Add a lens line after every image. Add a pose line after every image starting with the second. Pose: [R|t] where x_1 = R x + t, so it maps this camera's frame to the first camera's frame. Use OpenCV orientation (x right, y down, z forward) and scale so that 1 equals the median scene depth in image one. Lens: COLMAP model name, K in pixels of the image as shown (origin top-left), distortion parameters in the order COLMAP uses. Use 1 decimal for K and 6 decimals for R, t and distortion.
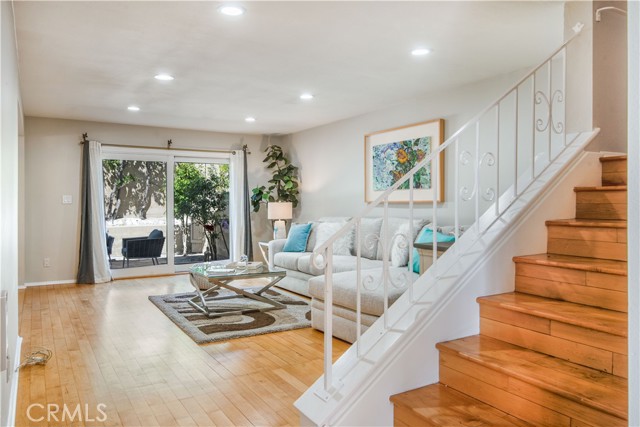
lens RADIAL K [[438.0, 0, 319.2], [0, 438.0, 210.4], [0, 0, 1]] dist [0.006685, 0.007667]
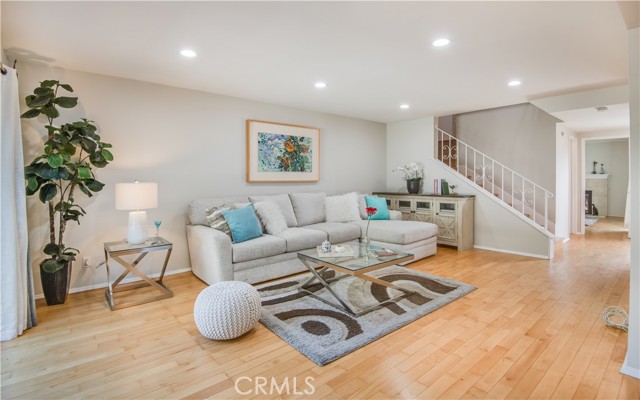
lens RADIAL K [[311.9, 0, 298.1], [0, 311.9, 185.2], [0, 0, 1]] dist [-0.027550, -0.007328]
pose [[-0.098186, -0.012439, 0.995090, -0.648007], [0.023569, 0.999612, 0.014821, -0.017891], [-0.994889, 0.024908, -0.097855, 0.918557]]
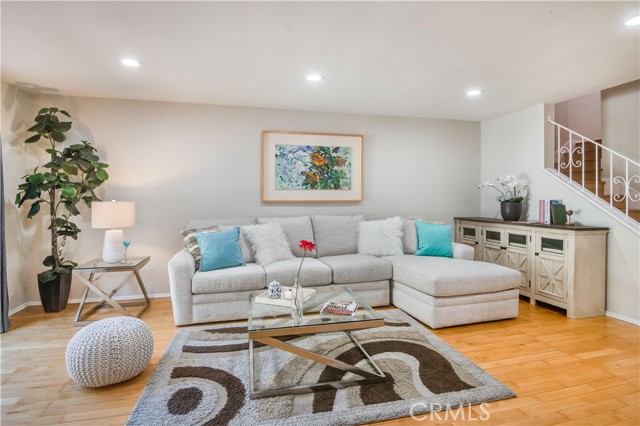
lens RADIAL K [[325.7, 0, 306.6], [0, 325.7, 199.6], [0, 0, 1]] dist [-0.015305, -0.003491]
pose [[0.328568, 0.000728, 0.944480, -0.511281], [0.014721, 0.999874, -0.005892, -0.015926], [-0.944365, 0.015839, 0.328516, 0.652245]]
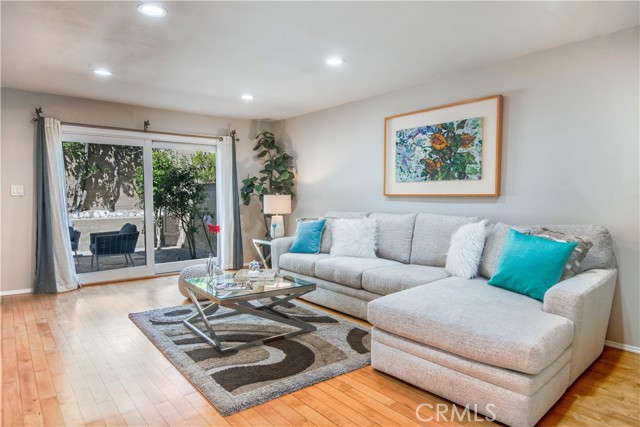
lens RADIAL K [[379.2, 0, 319.2], [0, 379.2, 218.9], [0, 0, 1]] dist [-0.001591, -0.008373]
pose [[0.992086, -0.003722, 0.125504, -0.116044], [-0.002159, 0.998907, 0.046691, -0.006673], [-0.125541, -0.046593, 0.990994, 0.251000]]
